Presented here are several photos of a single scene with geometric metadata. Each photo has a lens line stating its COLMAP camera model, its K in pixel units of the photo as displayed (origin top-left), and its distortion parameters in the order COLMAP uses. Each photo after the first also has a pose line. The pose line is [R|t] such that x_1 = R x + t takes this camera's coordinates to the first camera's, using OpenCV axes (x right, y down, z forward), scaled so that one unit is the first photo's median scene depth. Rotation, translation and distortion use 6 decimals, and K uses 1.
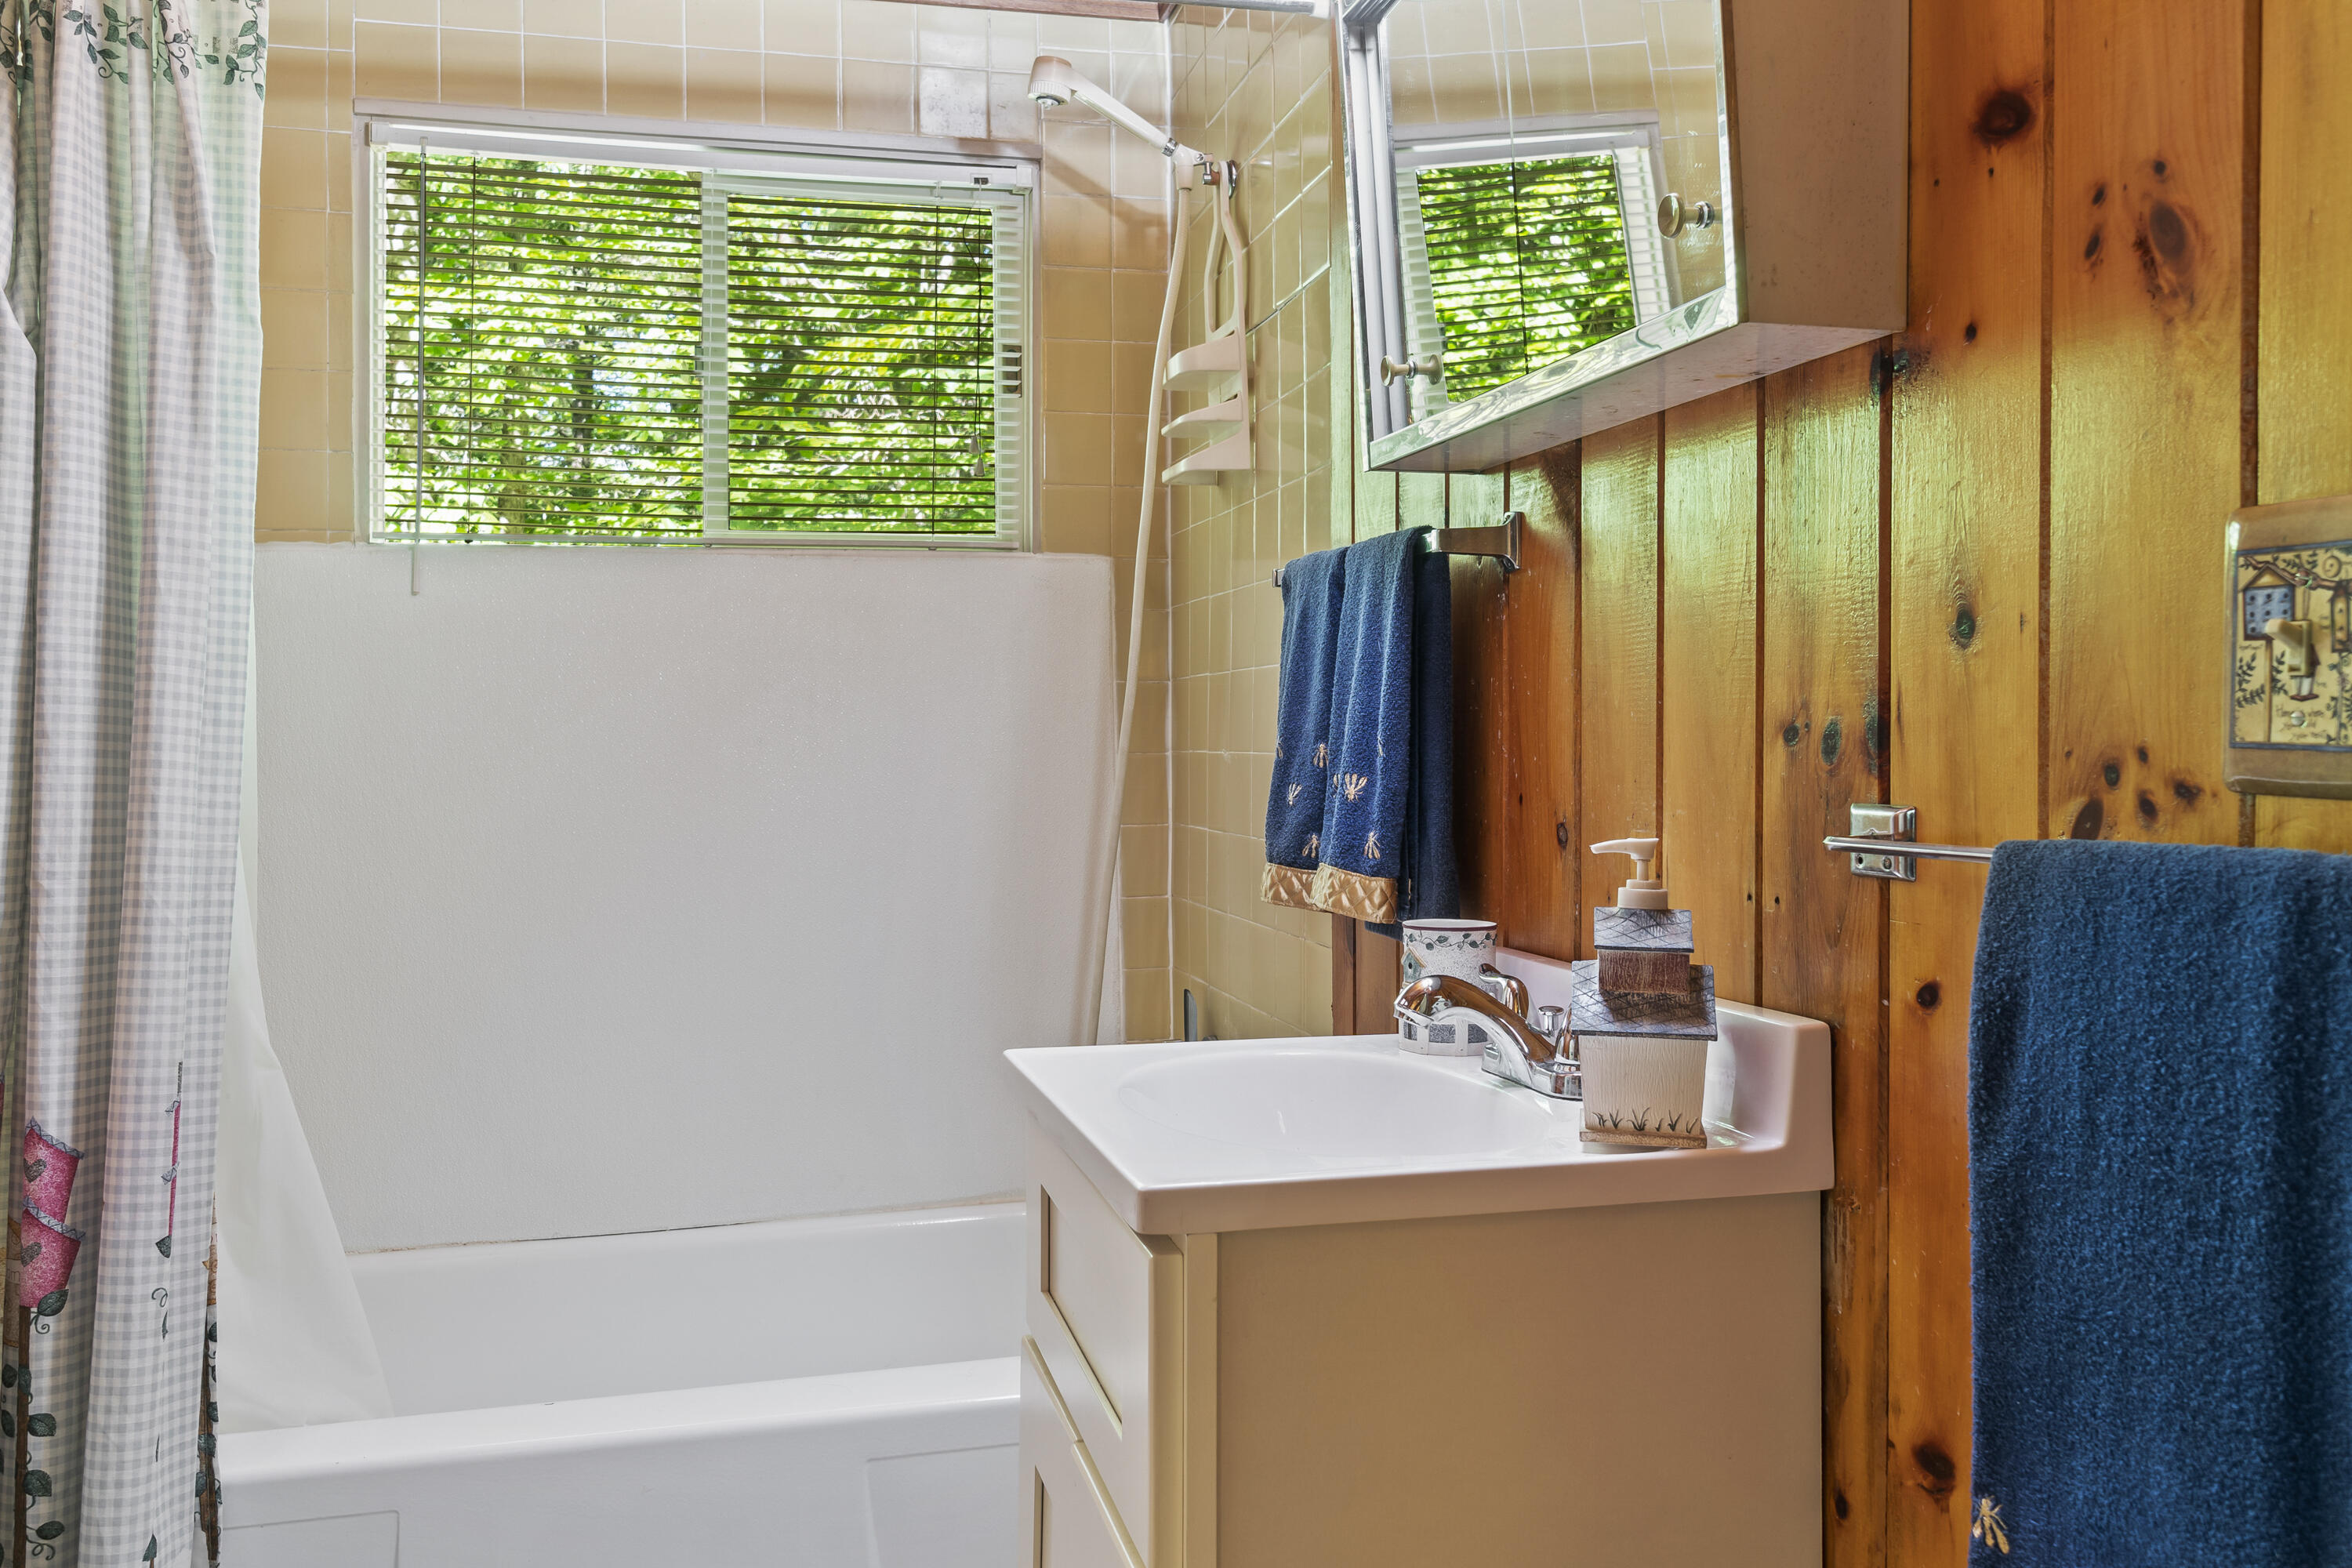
lens RADIAL K [[1852.6, 0, 1176.9], [0, 1852.6, 775.5], [0, 0, 1]] dist [-0.001152, 0.003440]
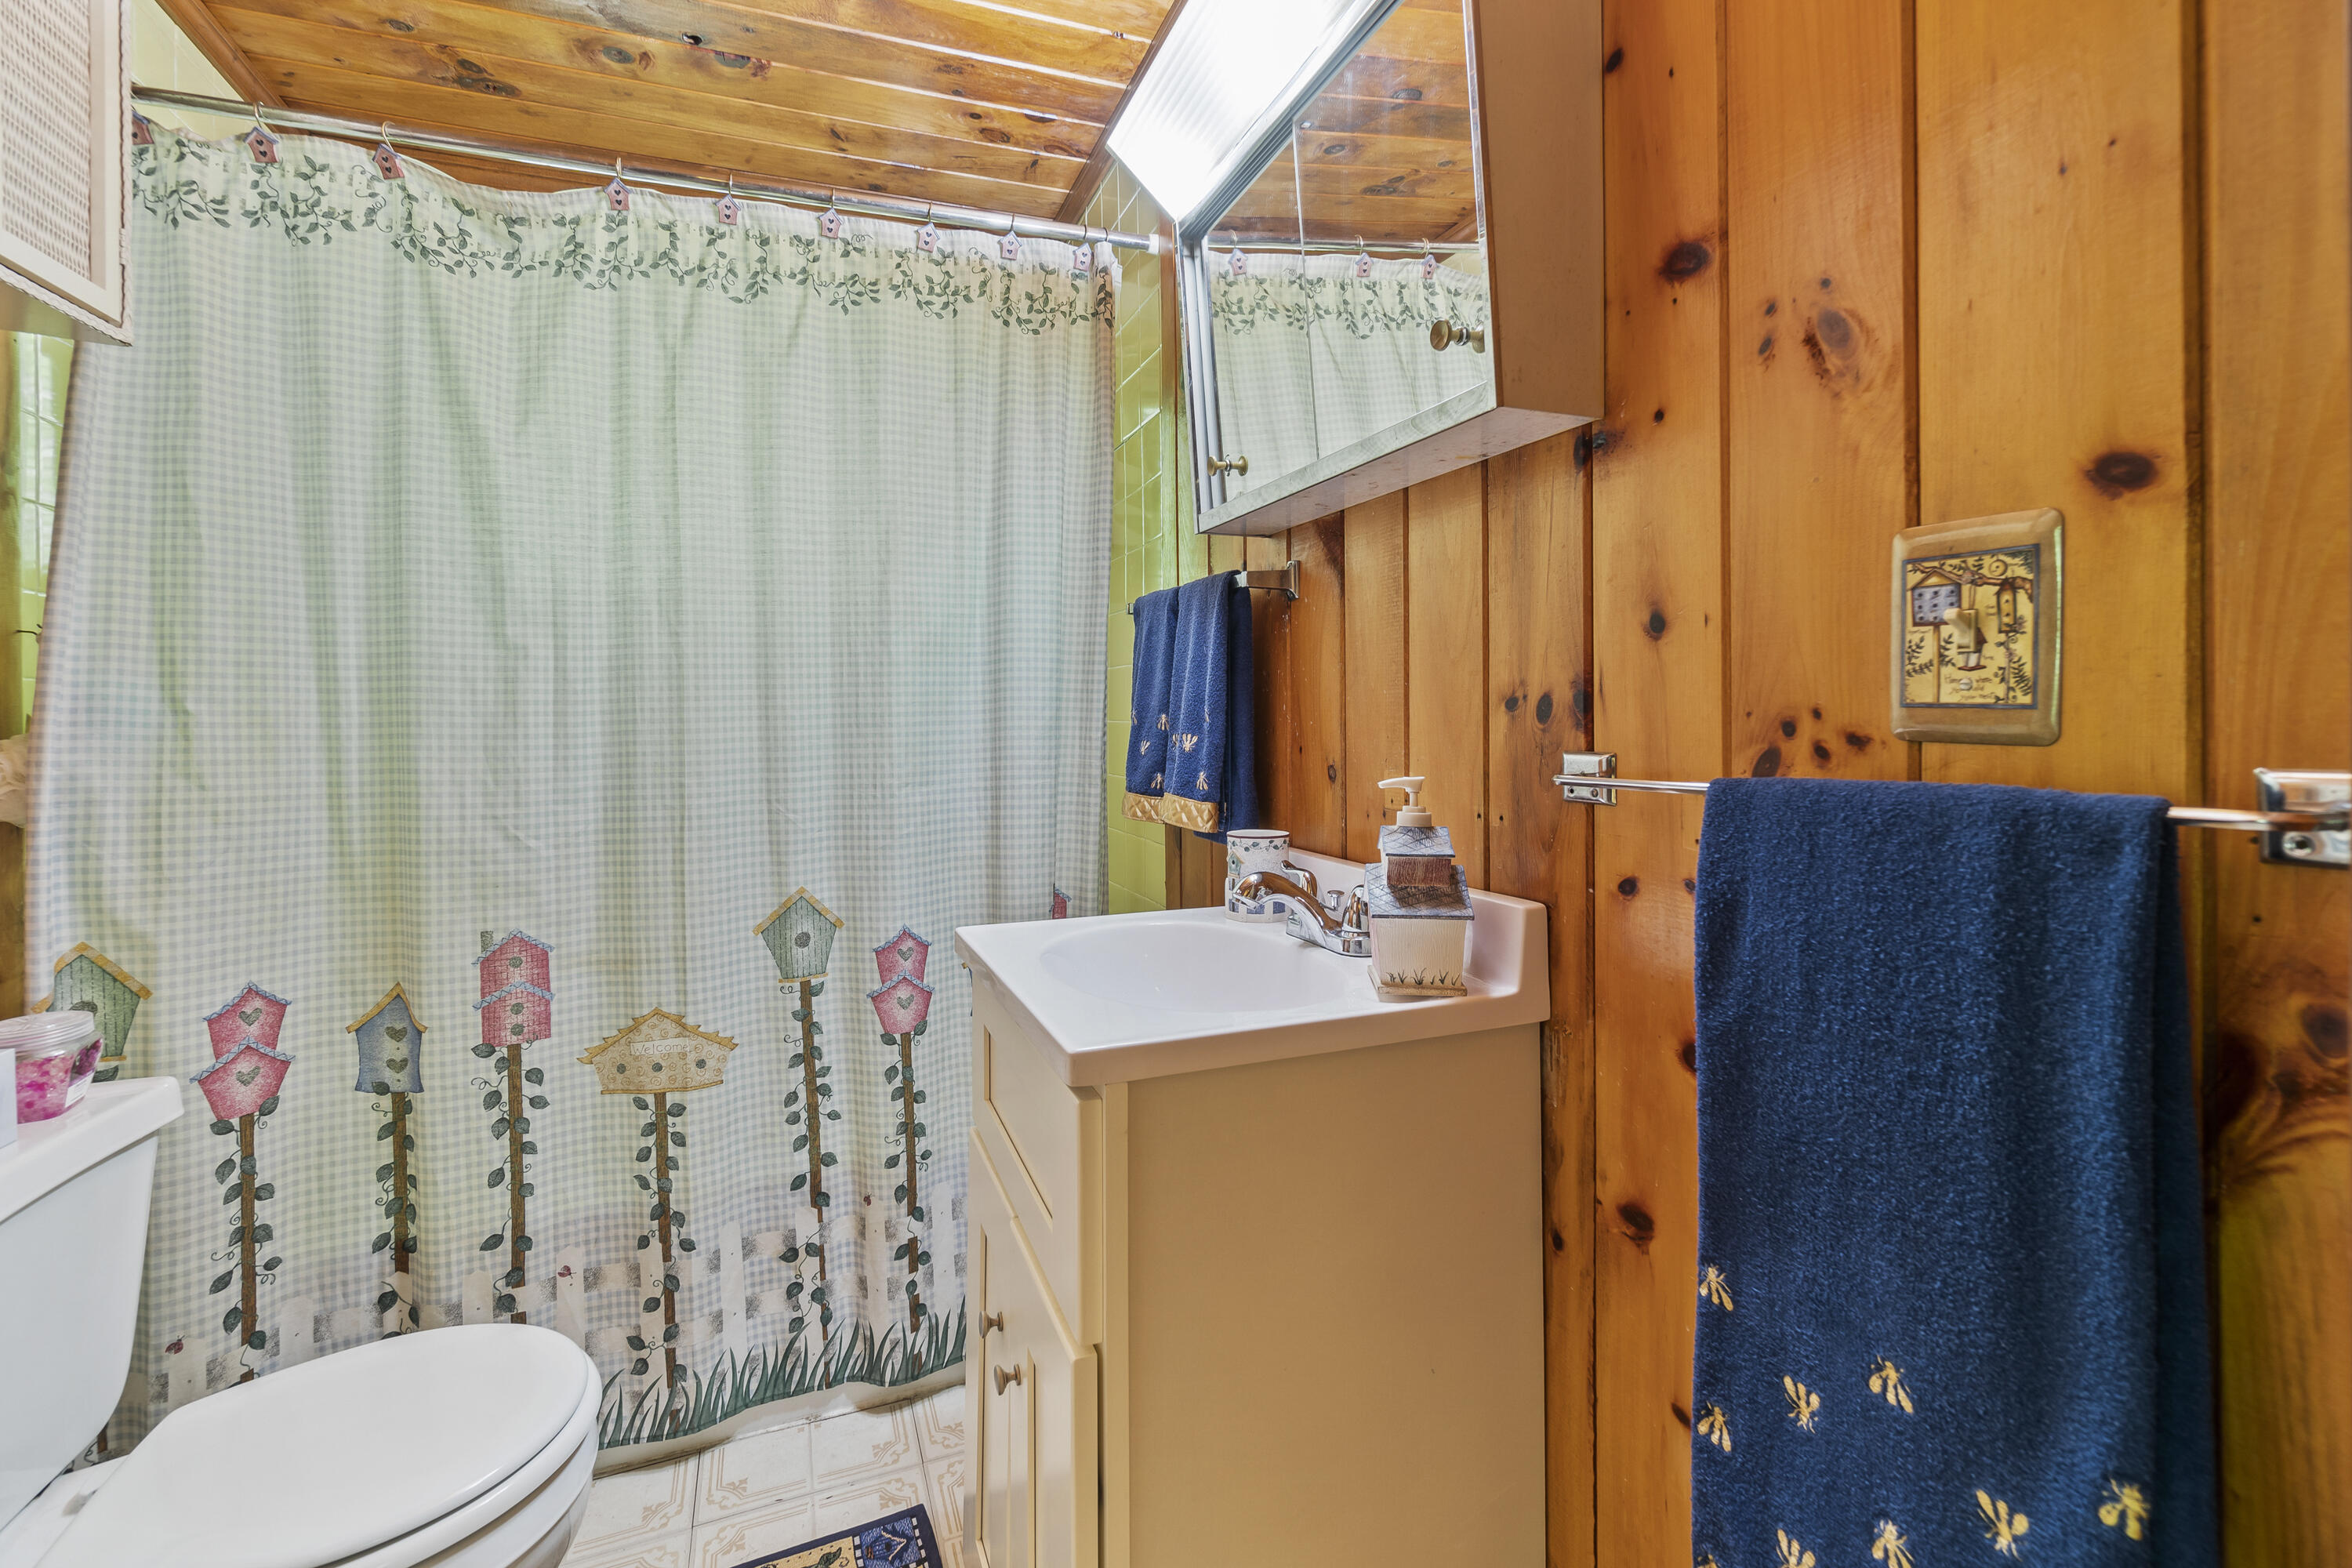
lens RADIAL K [[1031.9, 0, 1163.0], [0, 1031.9, 710.9], [0, 0, 1]] dist [-0.007590, 0.002033]
pose [[0.993067, -0.007817, 0.117292, -0.037883], [0.010599, 0.999677, -0.023114, -0.000657], [-0.117074, 0.024197, 0.992828, 0.259356]]
